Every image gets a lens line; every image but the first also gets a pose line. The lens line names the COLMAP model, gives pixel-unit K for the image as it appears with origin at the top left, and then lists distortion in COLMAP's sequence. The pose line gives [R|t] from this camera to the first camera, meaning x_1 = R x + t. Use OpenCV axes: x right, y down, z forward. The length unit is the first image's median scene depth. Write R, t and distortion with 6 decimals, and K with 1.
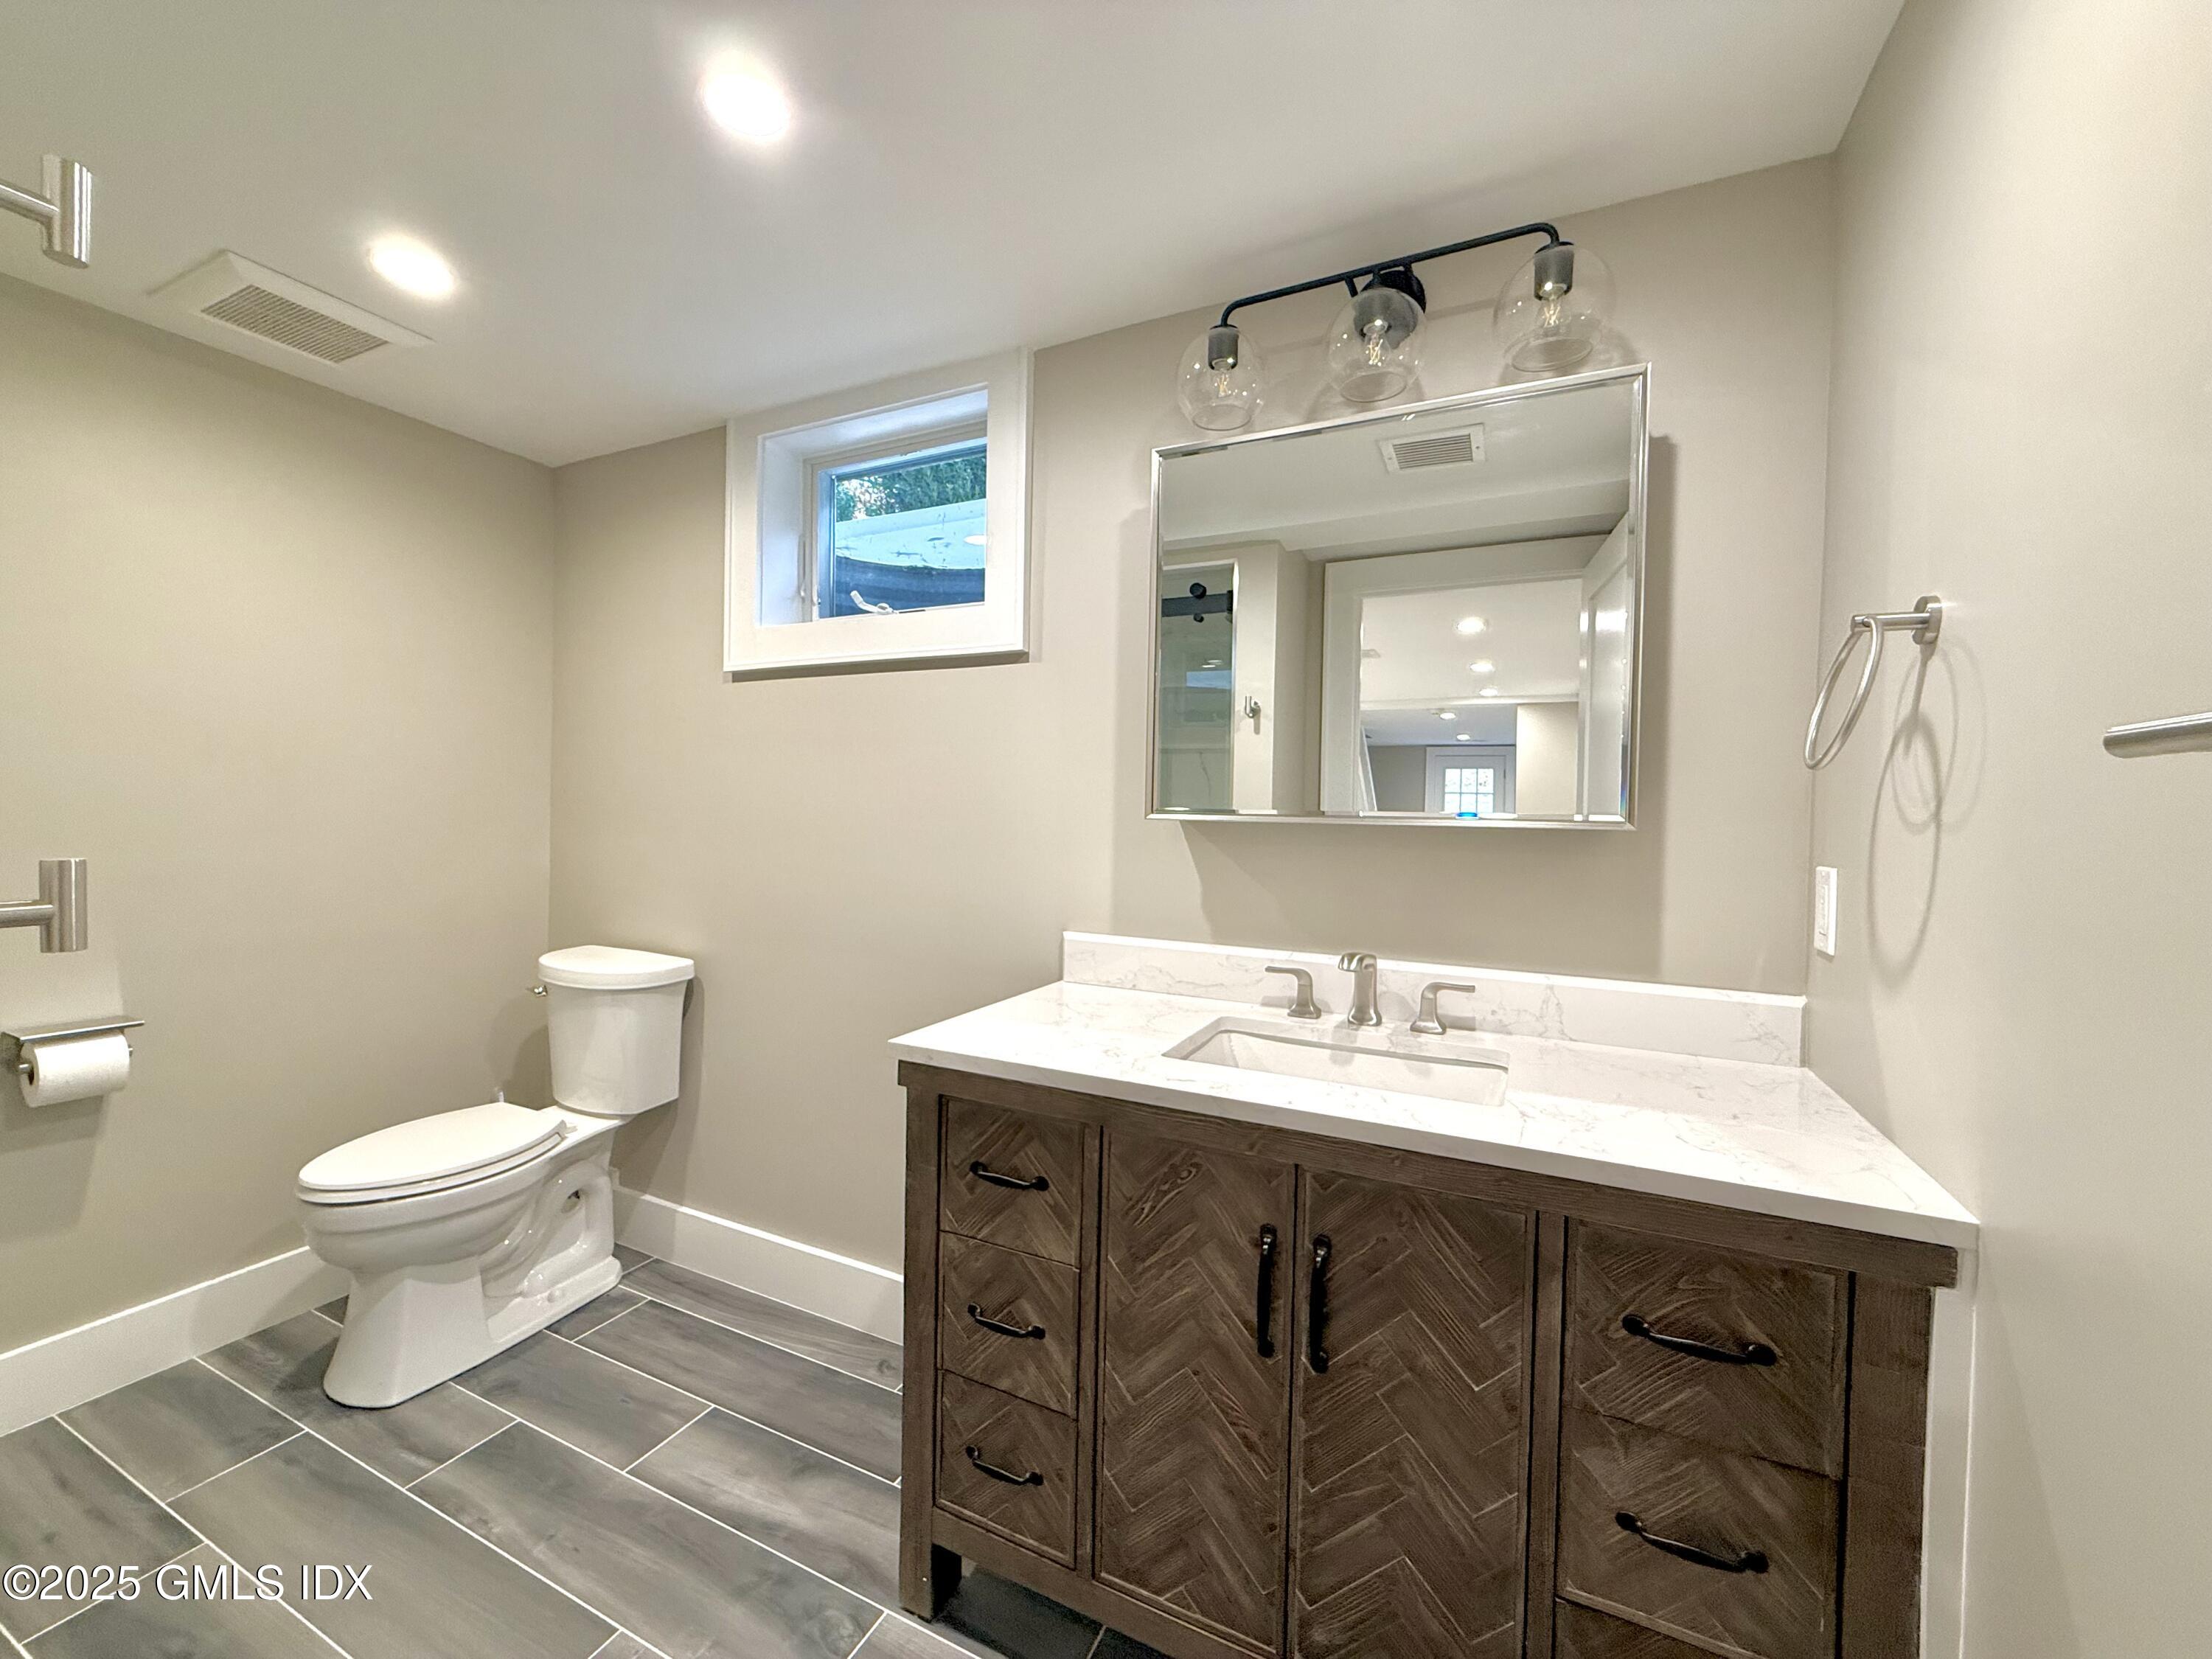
lens RADIAL K [[879.8, 0, 1100.0], [0, 879.8, 830.0], [0, 0, 1]] dist [-0.000432, 0.000274]
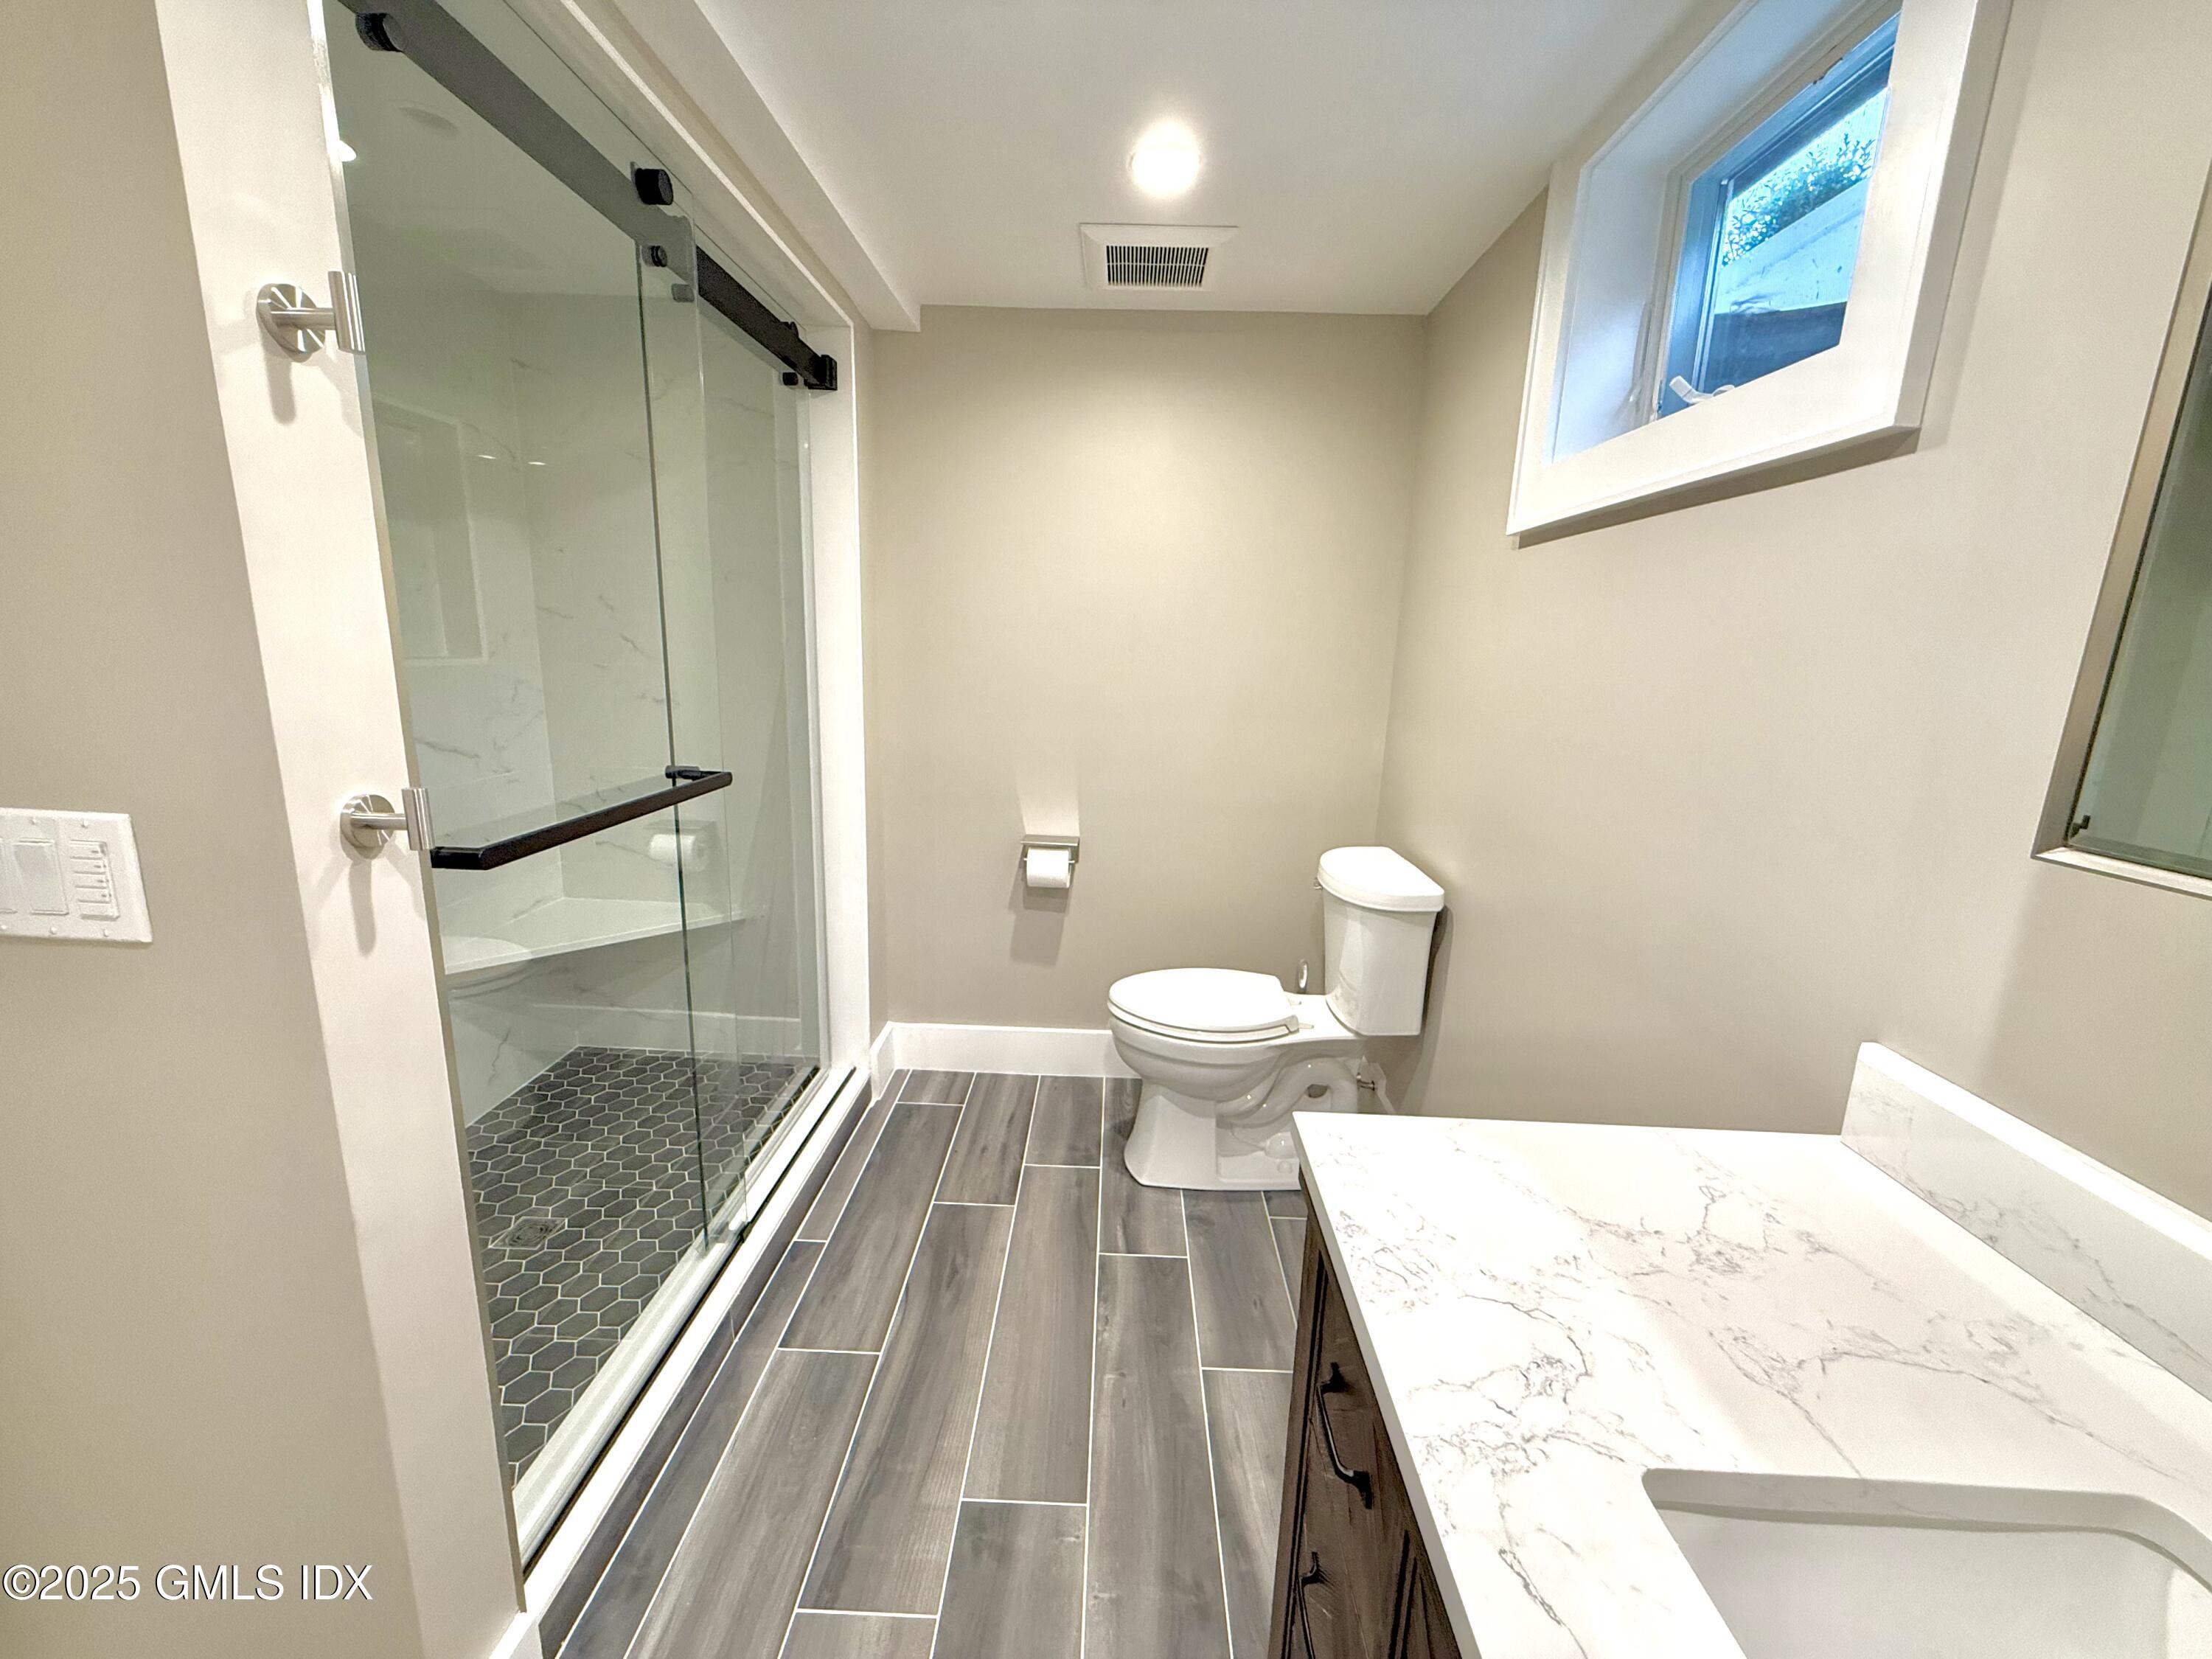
lens RADIAL K [[879.8, 0, 1100.0], [0, 879.8, 830.0], [0, 0, 1]] dist [-0.000432, 0.000274]
pose [[0.413830, 0.184367, -0.891490, 0.185059], [-0.044066, 0.982187, 0.182668, -0.063630], [0.909287, -0.036309, 0.414583, 0.424616]]
